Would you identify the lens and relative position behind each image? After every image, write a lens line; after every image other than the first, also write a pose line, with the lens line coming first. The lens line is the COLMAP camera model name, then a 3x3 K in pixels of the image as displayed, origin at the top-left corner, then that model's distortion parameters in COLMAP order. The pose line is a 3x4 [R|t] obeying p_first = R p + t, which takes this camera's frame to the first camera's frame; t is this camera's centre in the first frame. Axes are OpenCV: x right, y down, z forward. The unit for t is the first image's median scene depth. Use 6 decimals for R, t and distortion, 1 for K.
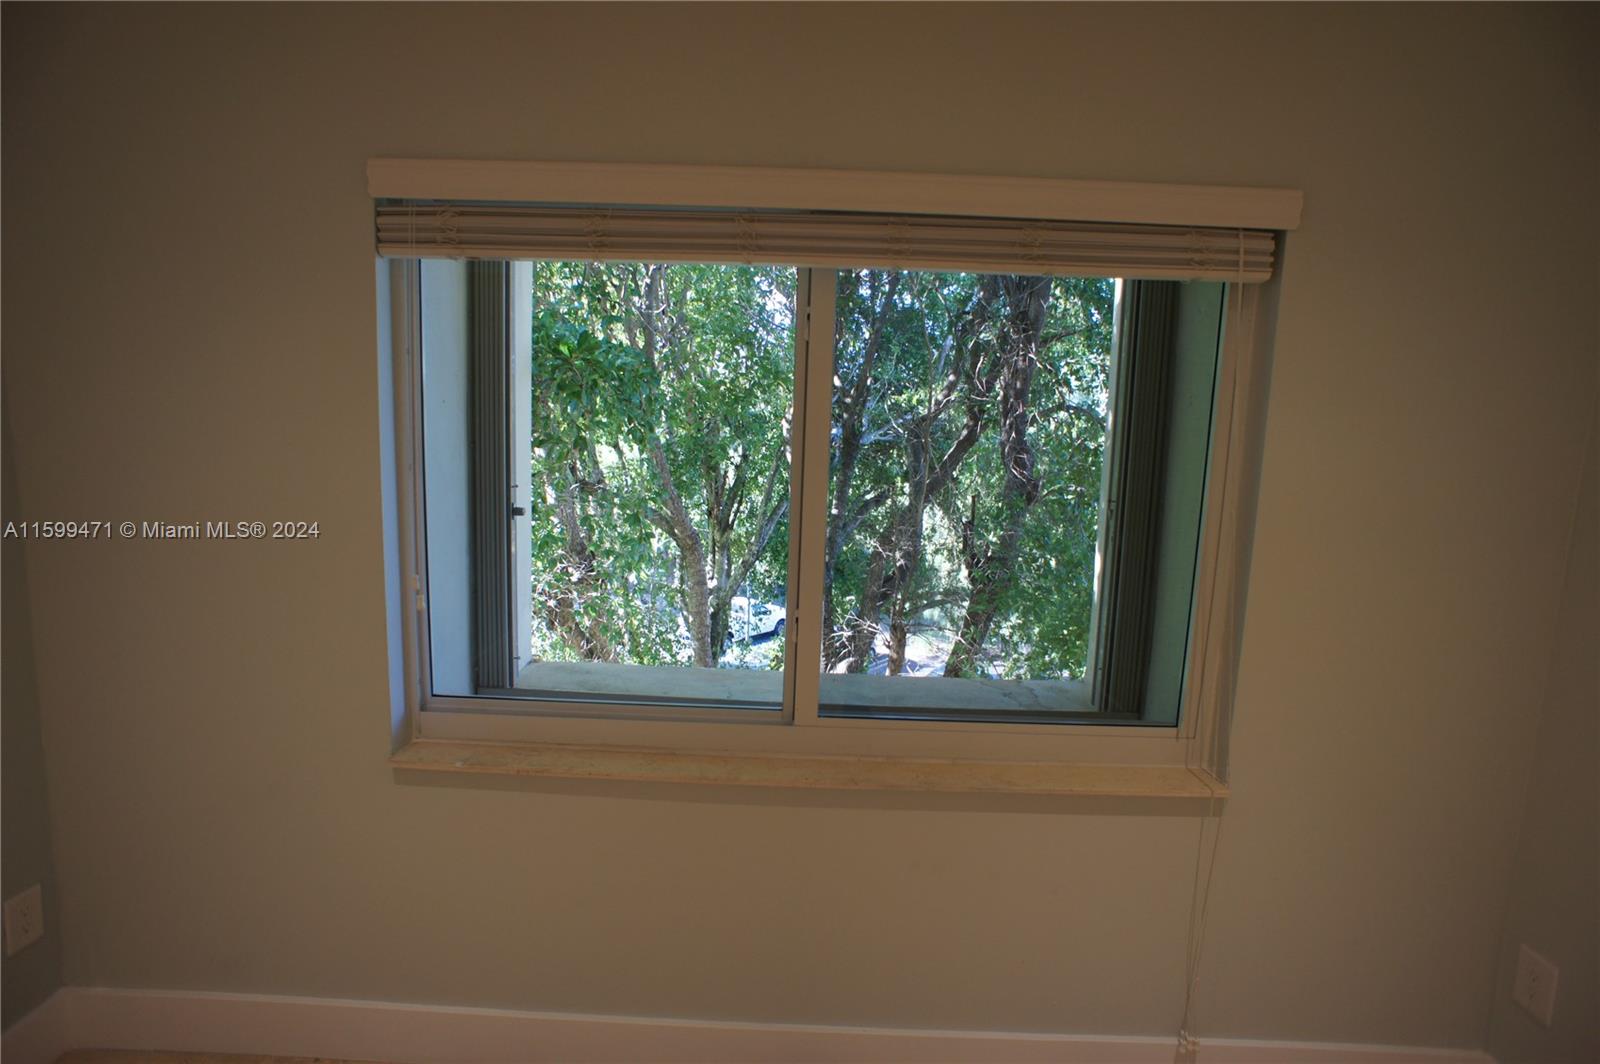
lens RADIAL K [[852.2, 0, 796.6], [0, 852.2, 534.3], [0, 0, 1]] dist [-0.076452, 0.047028]
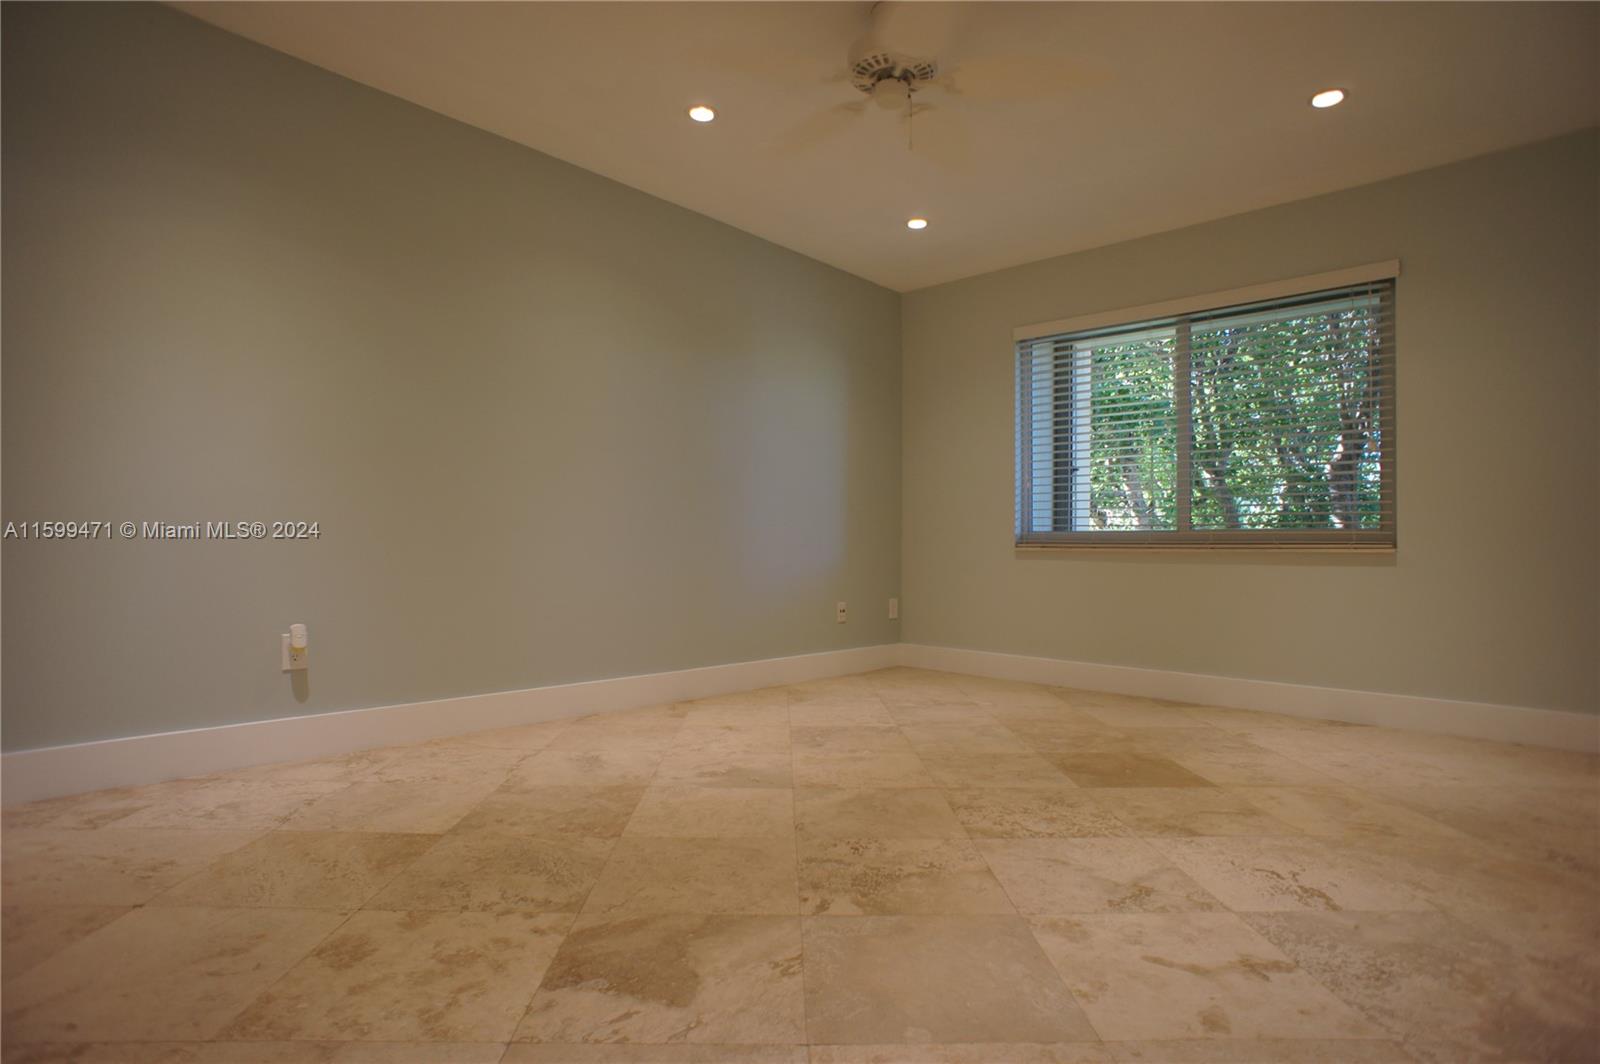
lens RADIAL K [[852.2, 0, 796.4], [0, 852.2, 531.4], [0, 0, 1]] dist [-0.076452, 0.047028]
pose [[0.764749, -0.026679, -0.643776, 0.529322], [-0.062480, 0.991363, -0.115304, 0.450391], [0.641292, 0.128401, 0.756477, -1.095732]]
